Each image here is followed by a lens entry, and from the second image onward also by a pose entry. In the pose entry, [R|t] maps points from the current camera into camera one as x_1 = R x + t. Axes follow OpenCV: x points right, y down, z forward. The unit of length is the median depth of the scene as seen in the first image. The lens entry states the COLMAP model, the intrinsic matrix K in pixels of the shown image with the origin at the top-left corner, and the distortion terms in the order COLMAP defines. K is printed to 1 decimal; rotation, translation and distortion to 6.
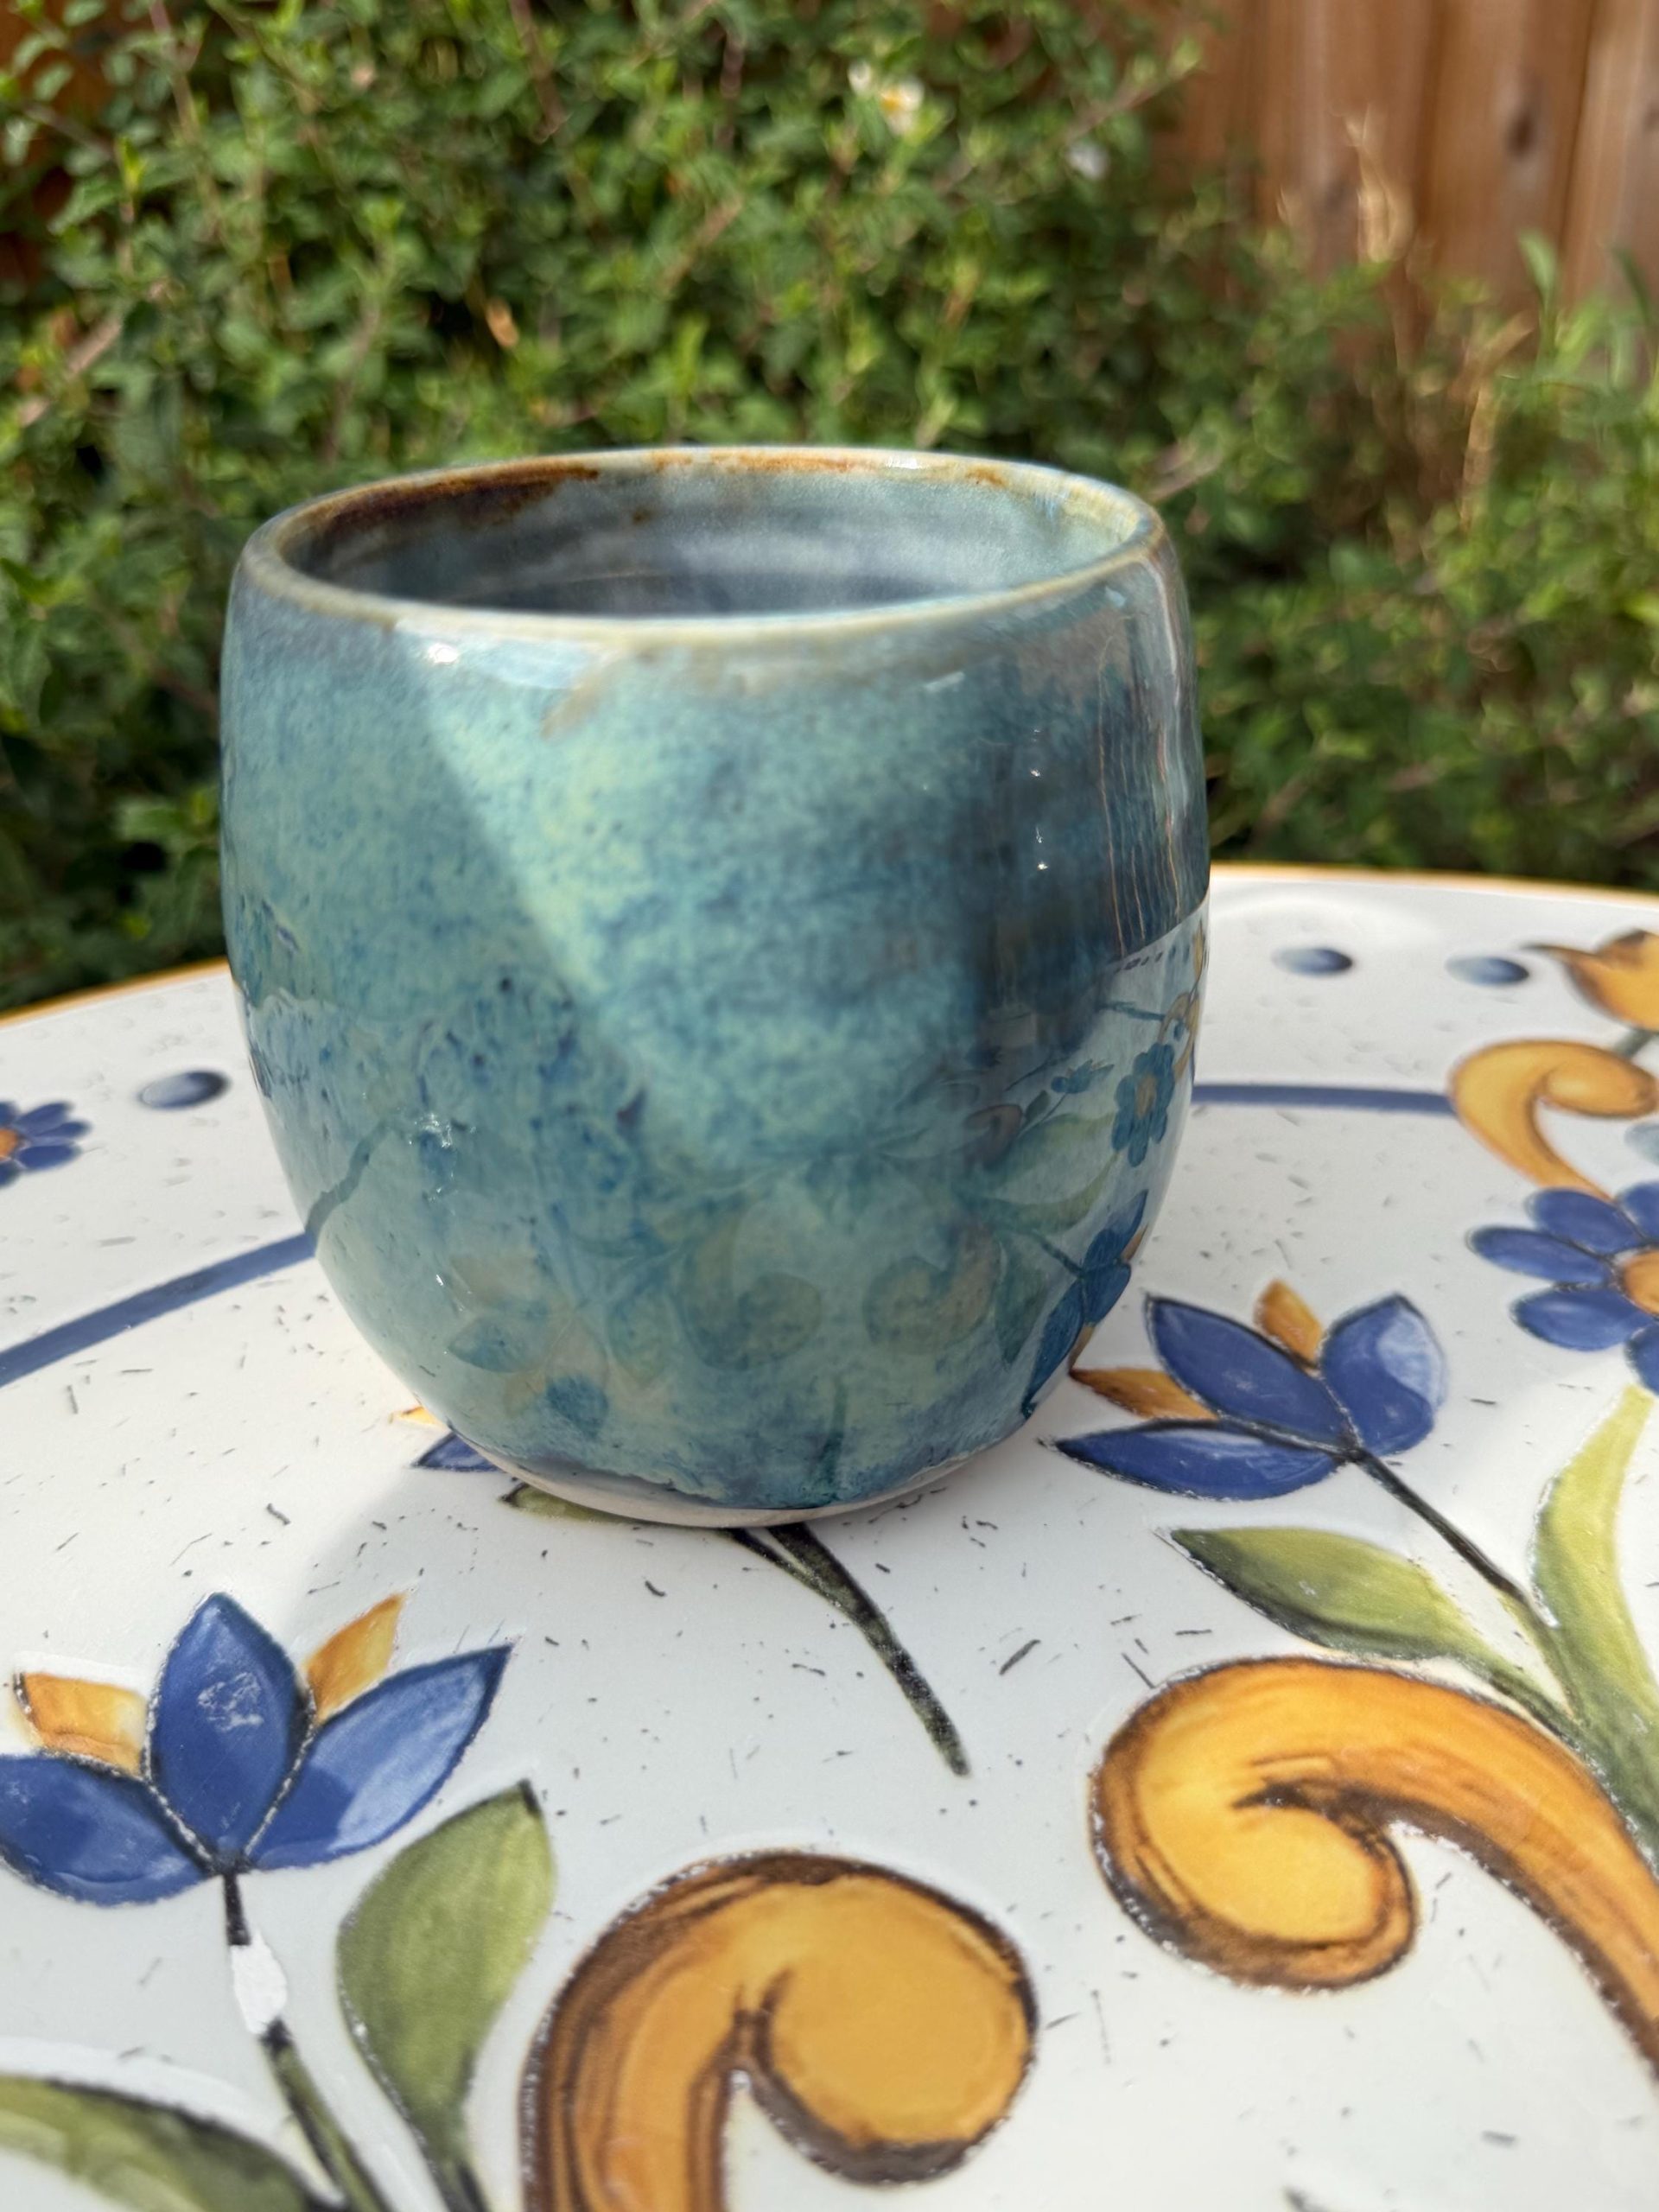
lens RADIAL K [[1803.7, 0, 820.1], [0, 1803.7, 1101.8], [0, 0, 1]] dist [-0.050448, 0.000195]
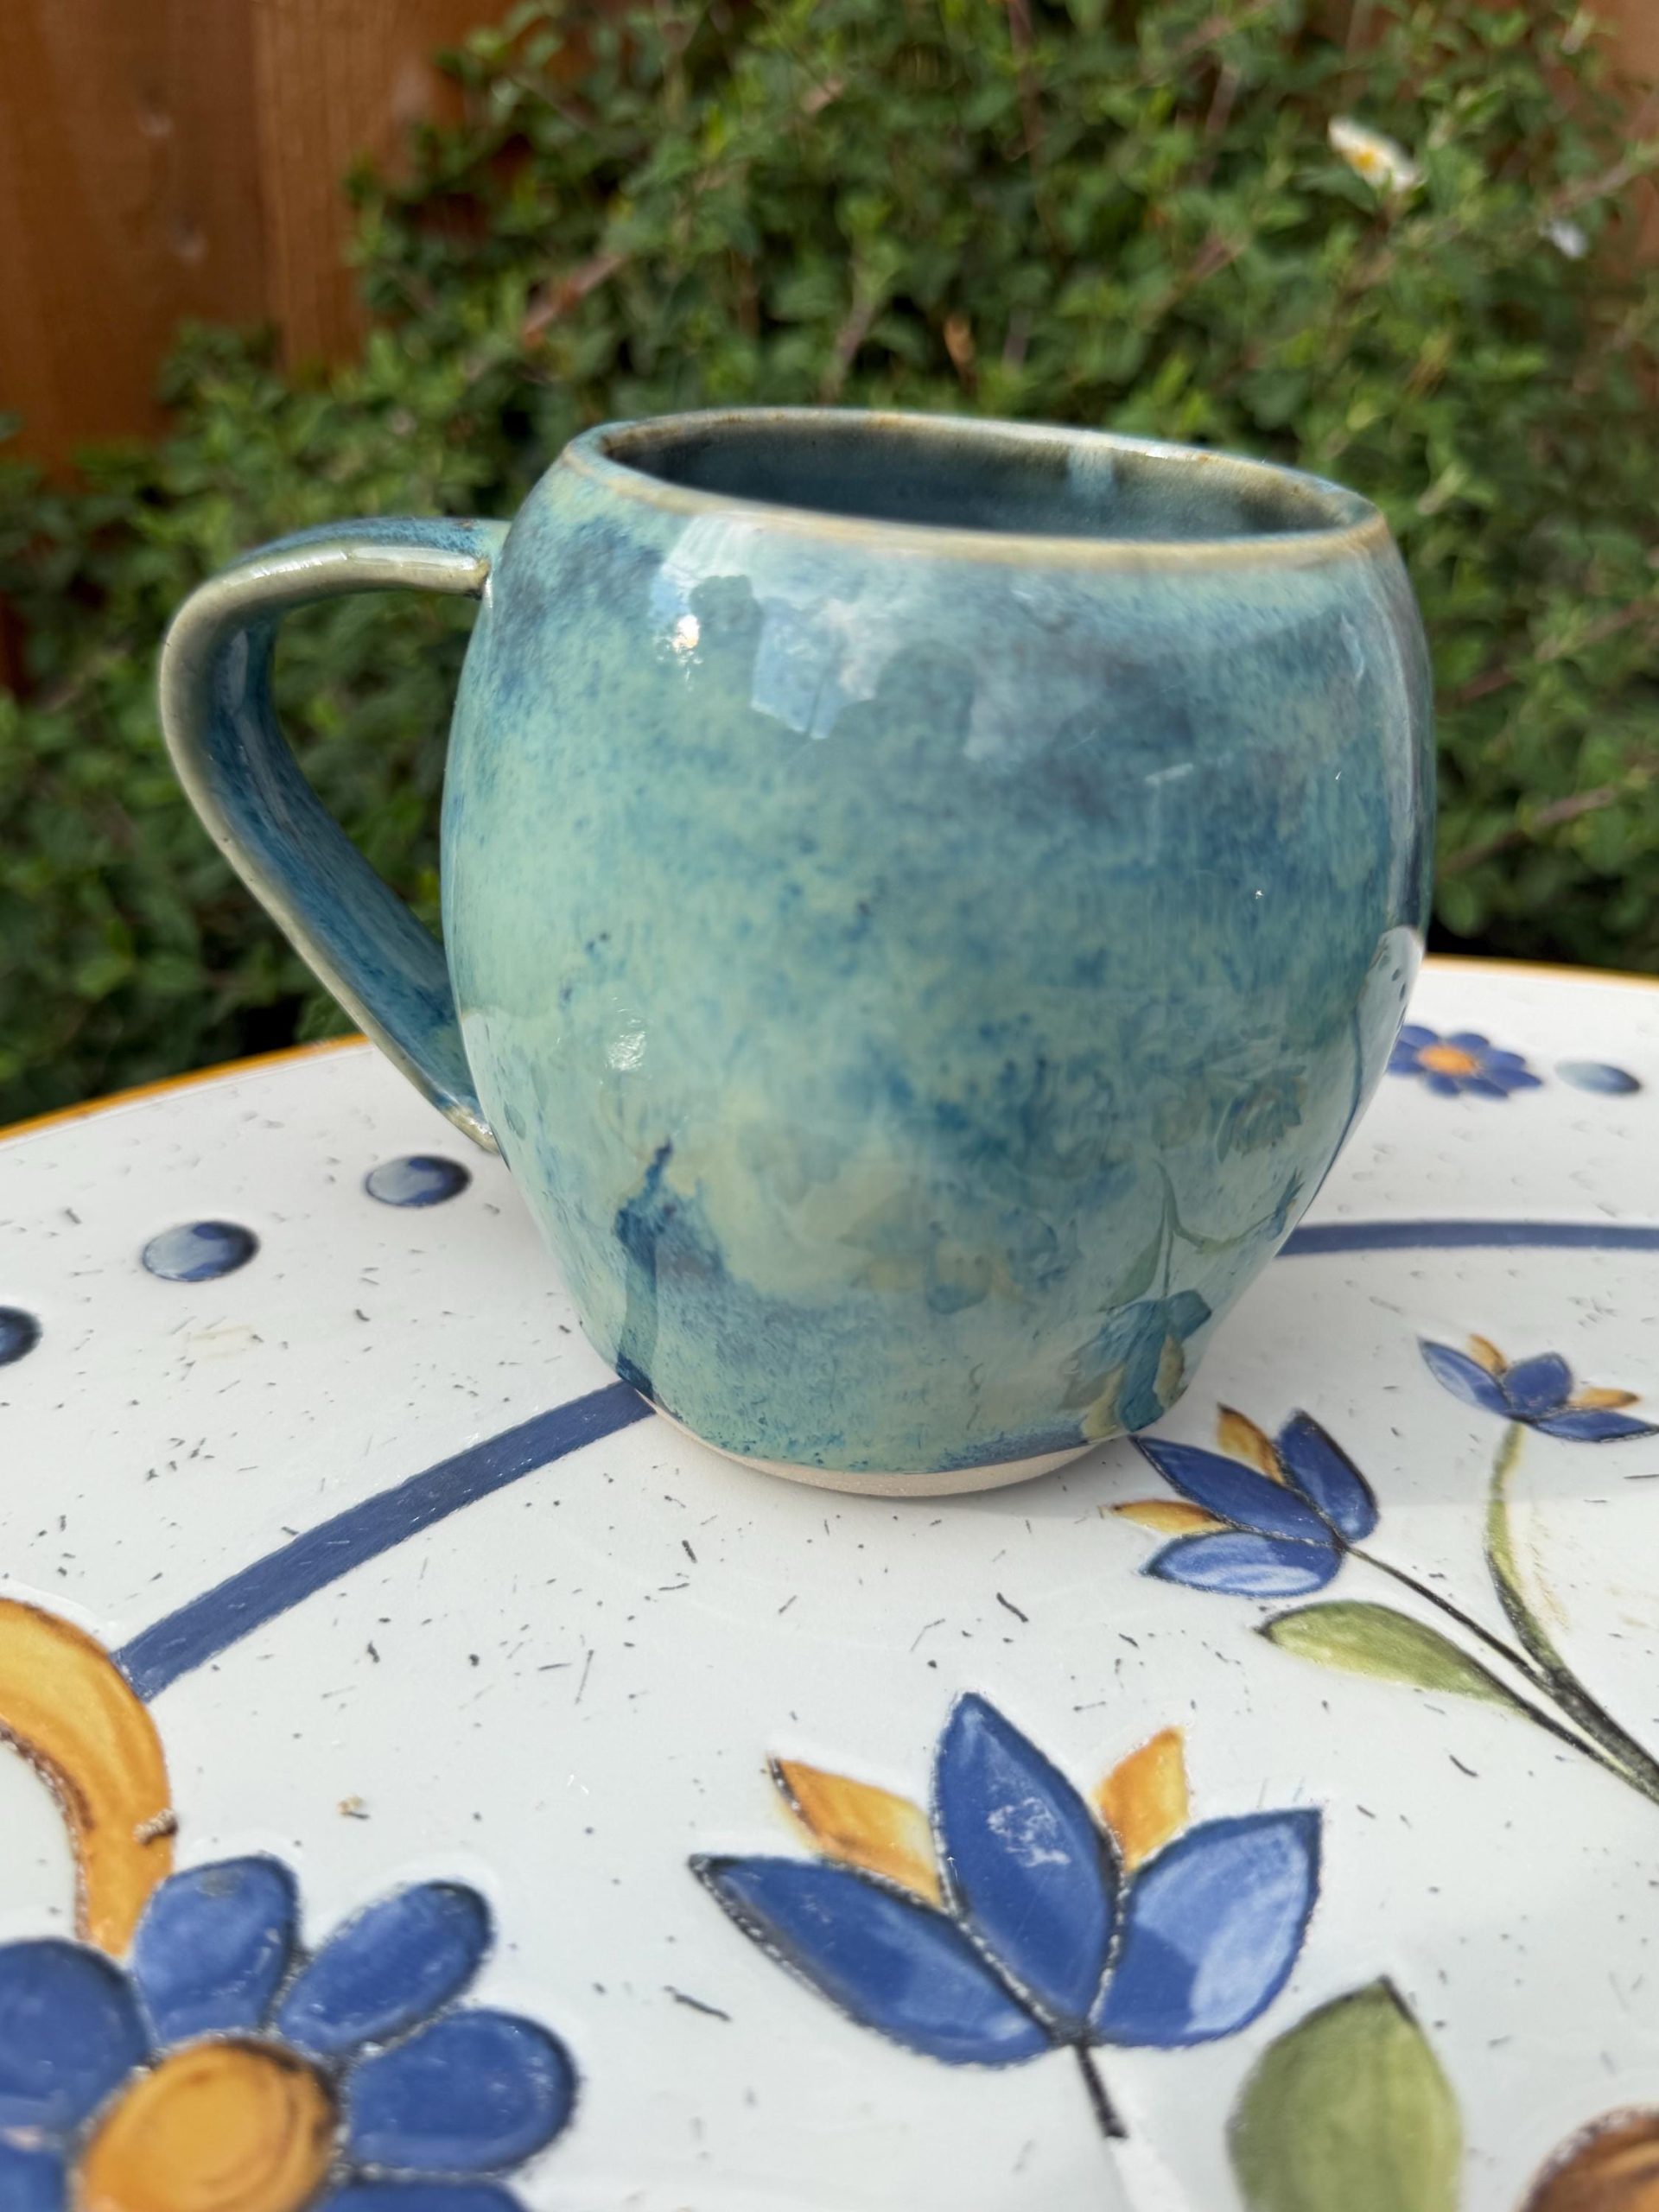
lens RADIAL K [[1803.7, 0, 822.5], [0, 1803.7, 1104.3], [0, 0, 1]] dist [-0.050448, 0.000195]
pose [[0.987293, 0.137710, -0.079298, -0.401455], [-0.138941, 0.990248, -0.010194, -0.000120], [0.077121, 0.021083, 0.996799, 0.091904]]
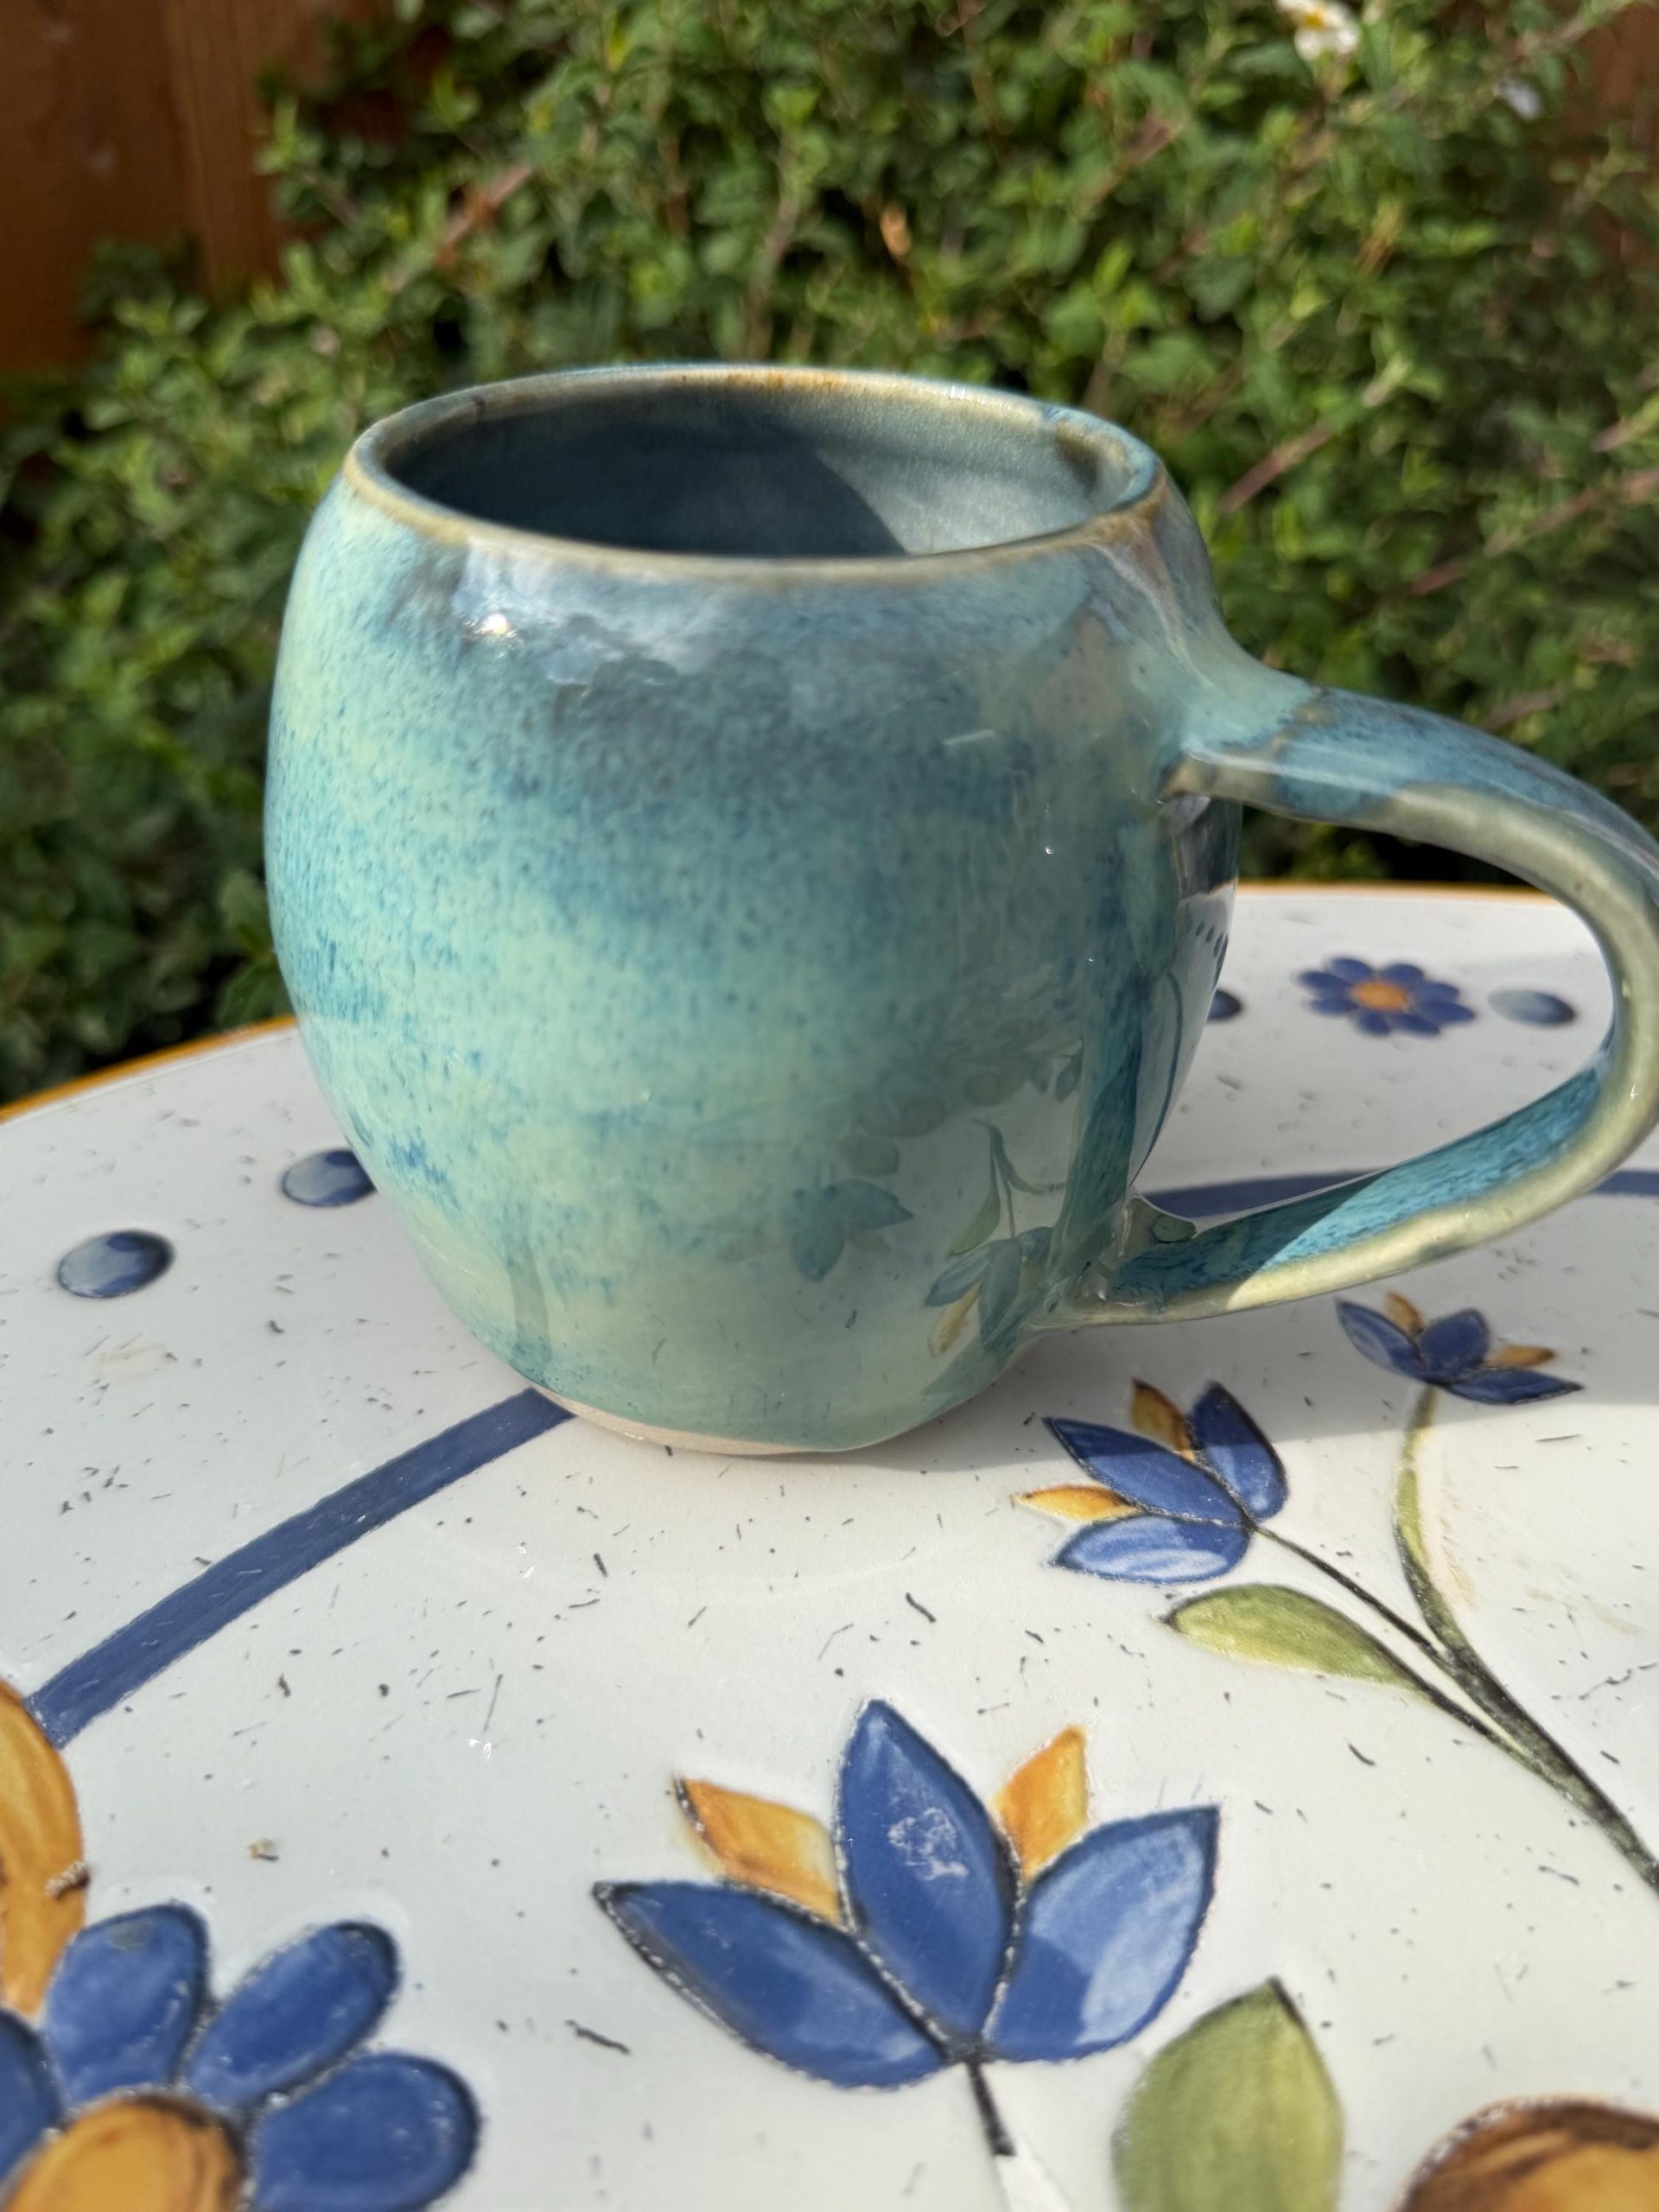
lens RADIAL K [[1803.7, 0, 841.5], [0, 1803.7, 1098.6], [0, 0, 1]] dist [-0.050448, 0.000195]
pose [[0.992834, 0.102401, -0.061607, -0.348385], [-0.099192, 0.993652, 0.053074, -0.082476], [0.066651, -0.046582, 0.996688, 0.105681]]
